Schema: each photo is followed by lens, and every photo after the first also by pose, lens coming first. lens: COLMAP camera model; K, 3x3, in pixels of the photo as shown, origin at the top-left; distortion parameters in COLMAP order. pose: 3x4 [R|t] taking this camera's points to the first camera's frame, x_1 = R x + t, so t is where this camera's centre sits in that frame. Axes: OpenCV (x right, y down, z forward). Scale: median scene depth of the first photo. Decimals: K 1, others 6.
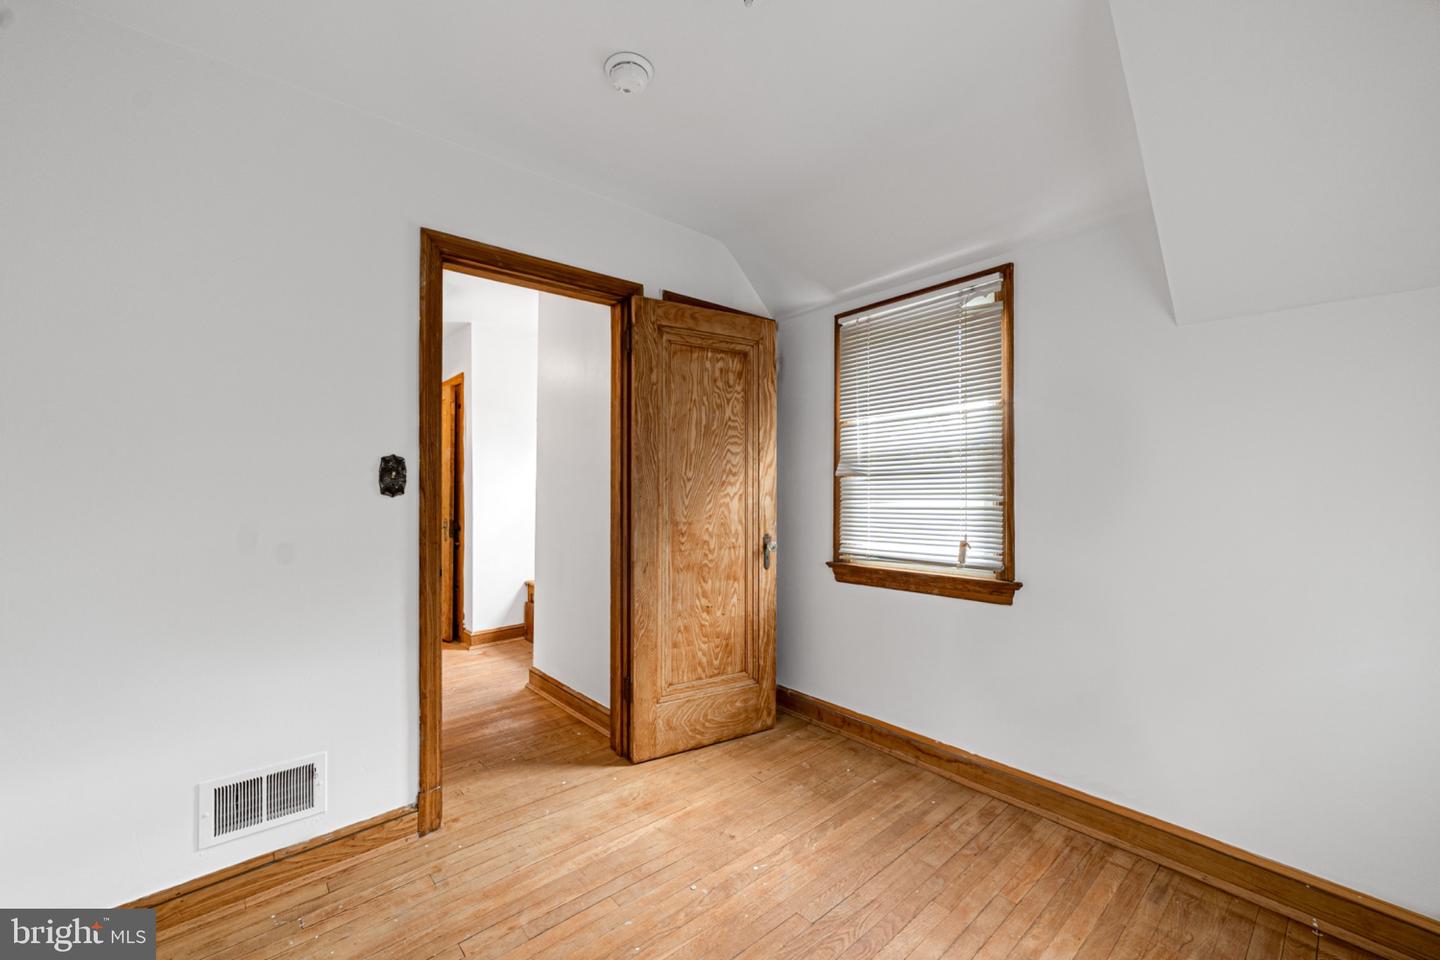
lens RADIAL K [[576.1, 0, 722.3], [0, 576.1, 484.4], [0, 0, 1]] dist [0.009572, 0.000038]
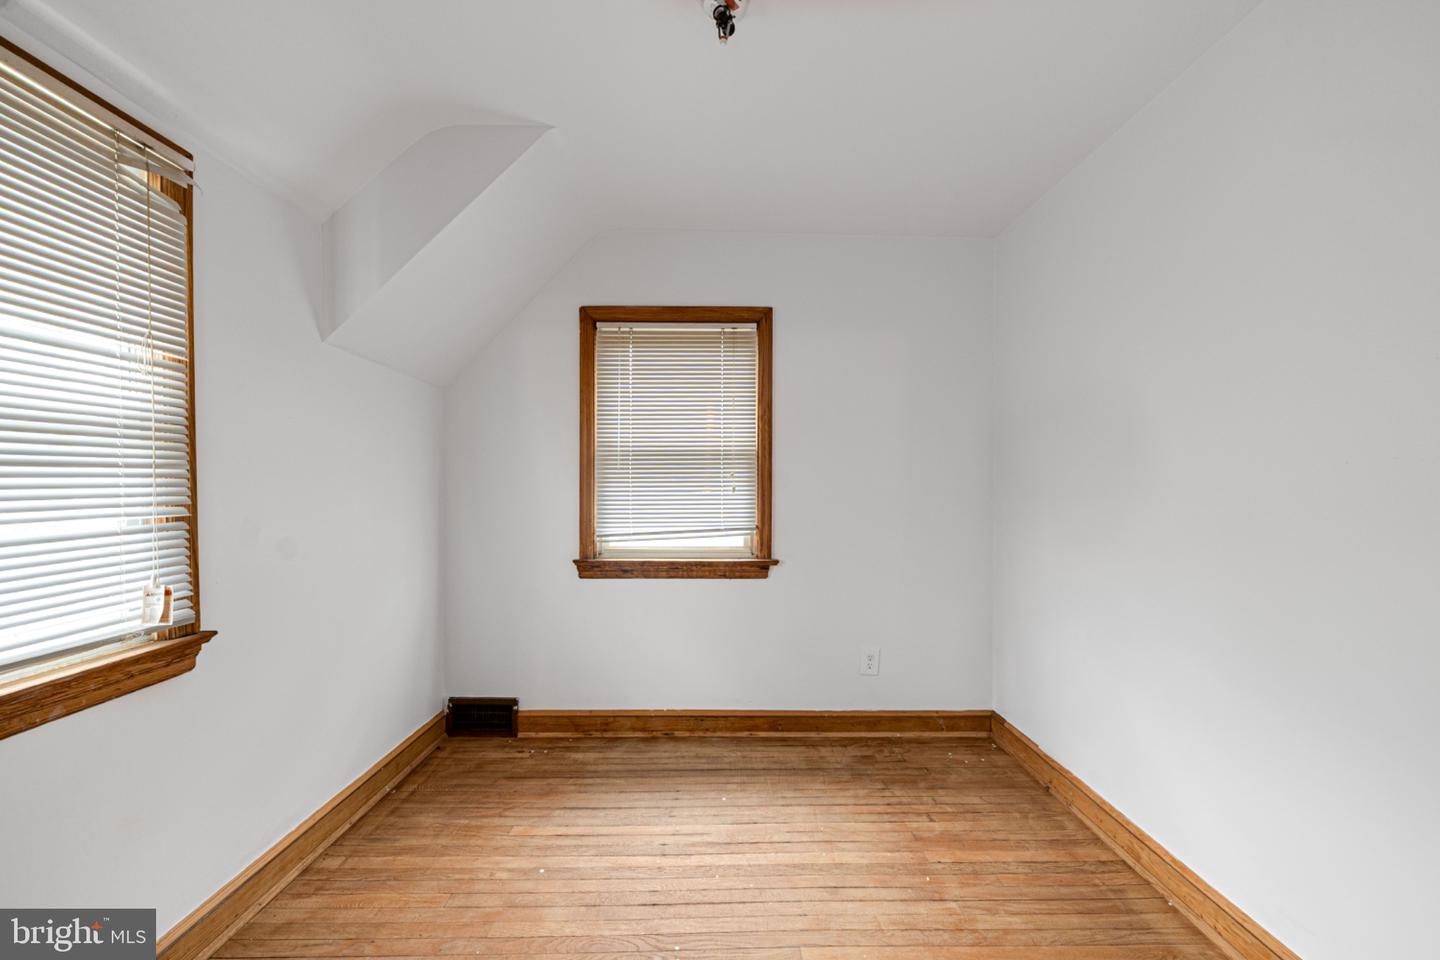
lens RADIAL K [[576.1, 0, 718.9], [0, 576.1, 480.0], [0, 0, 1]] dist [0.009572, 0.000038]
pose [[-0.763364, 0.011031, 0.645874, -0.444117], [-0.000533, 0.999843, -0.017707, 0.002045], [-0.645968, -0.013861, -0.763238, 1.244037]]
